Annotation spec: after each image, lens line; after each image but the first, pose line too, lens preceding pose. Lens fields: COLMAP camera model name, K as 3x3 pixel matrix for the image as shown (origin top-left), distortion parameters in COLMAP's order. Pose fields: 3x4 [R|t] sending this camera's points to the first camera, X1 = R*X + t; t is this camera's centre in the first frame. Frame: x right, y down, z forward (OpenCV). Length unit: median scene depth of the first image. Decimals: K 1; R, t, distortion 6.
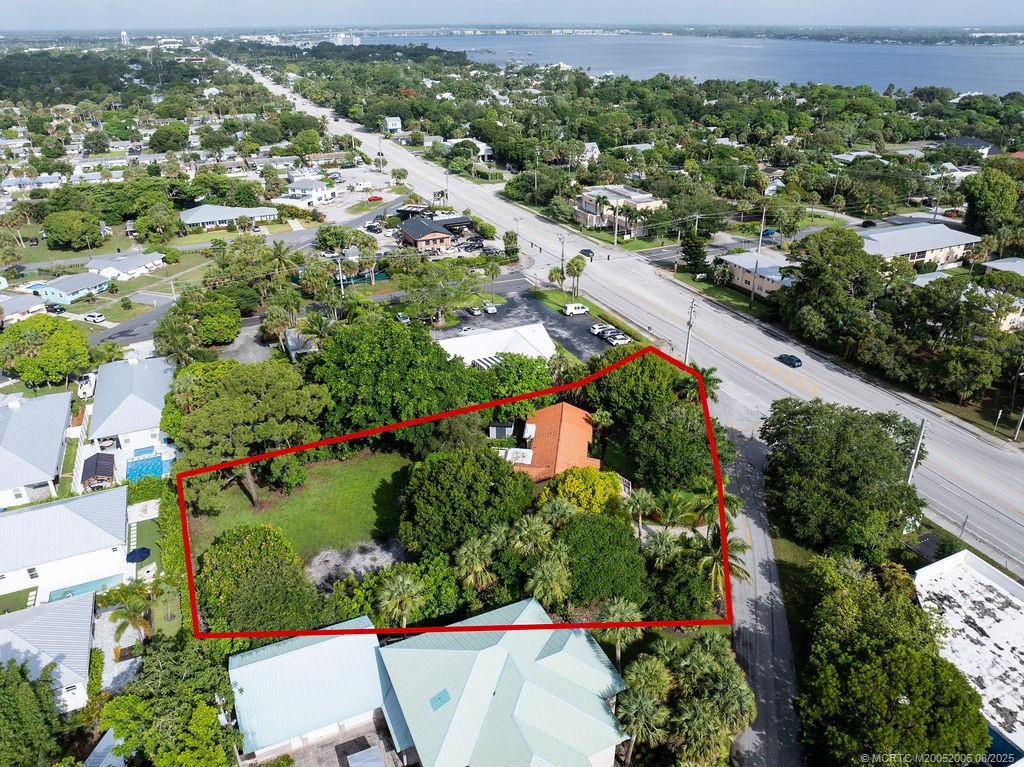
lens RADIAL K [[718.5, 0, 512.0], [0, 718.5, 383.5], [0, 0, 1]] dist [-0.049086, 0.002578]
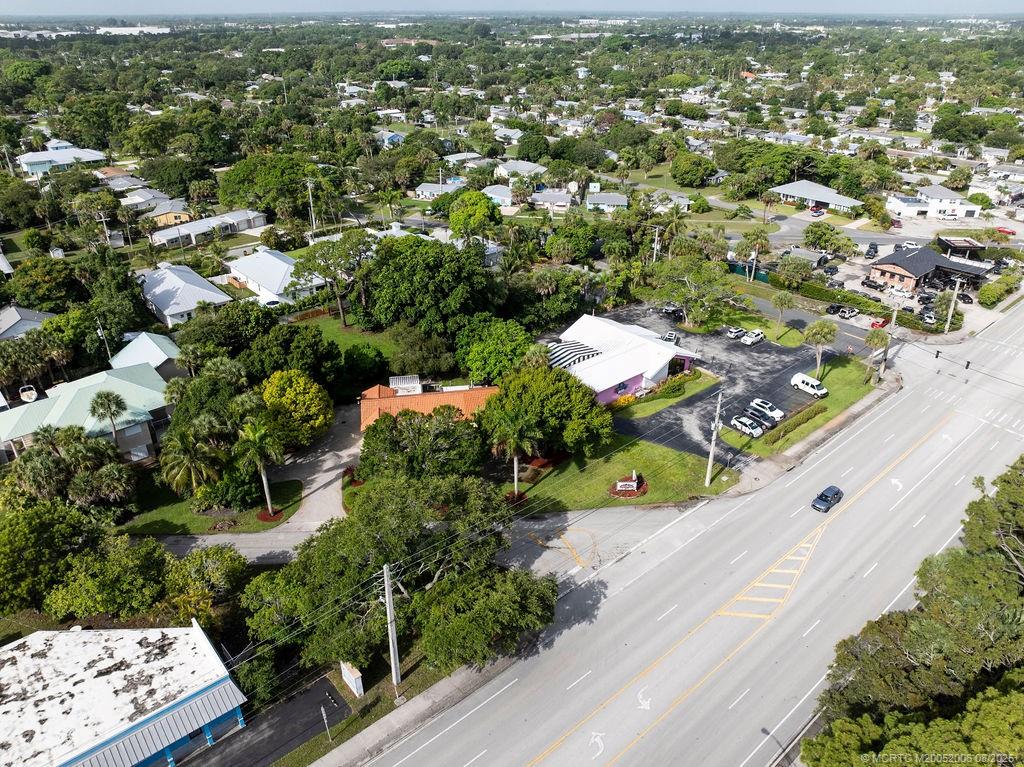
lens RADIAL K [[718.5, 0, 512.0], [0, 718.5, 383.5], [0, 0, 1]] dist [-0.049086, 0.002578]
pose [[0.287994, 0.452799, -0.843820, 1.346774], [-0.432376, 0.847708, 0.307316, -0.432338], [0.854465, 0.276342, 0.439915, 0.911317]]
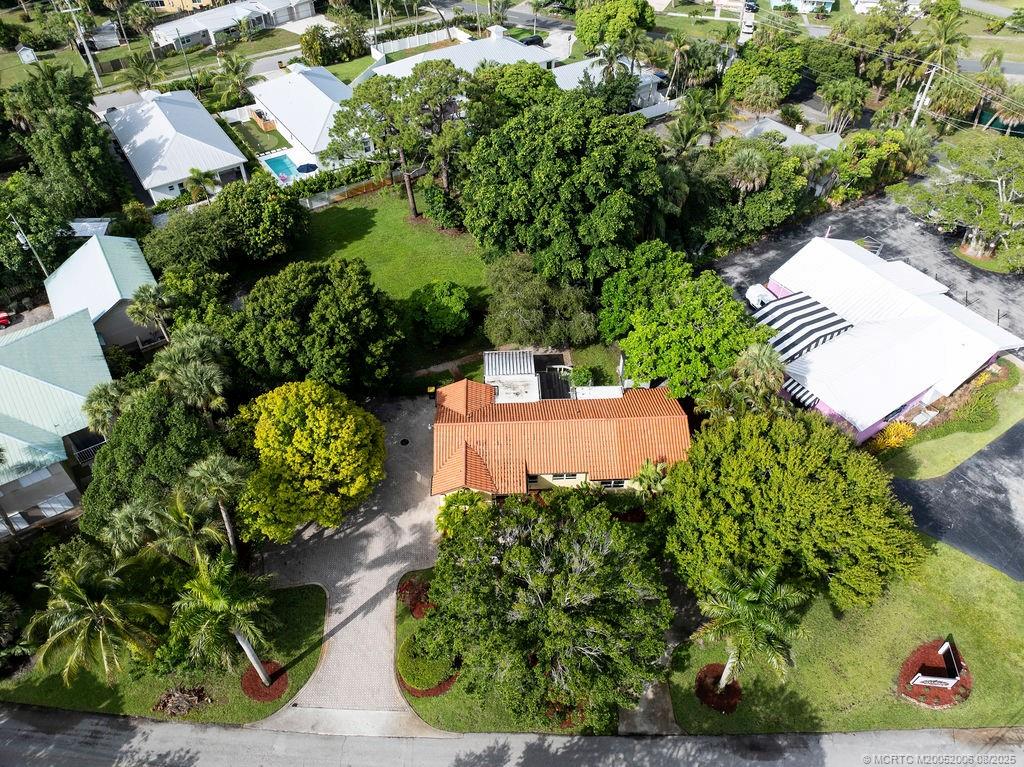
lens RADIAL K [[707.2, 0, 512.0], [0, 707.2, 383.5], [0, 0, 1]] dist [-0.036561, 0.005261]
pose [[0.165958, 0.699163, -0.695434, 0.632456], [-0.438496, 0.683979, 0.583004, -0.366160], [0.883277, 0.208191, 0.420093, 1.022797]]
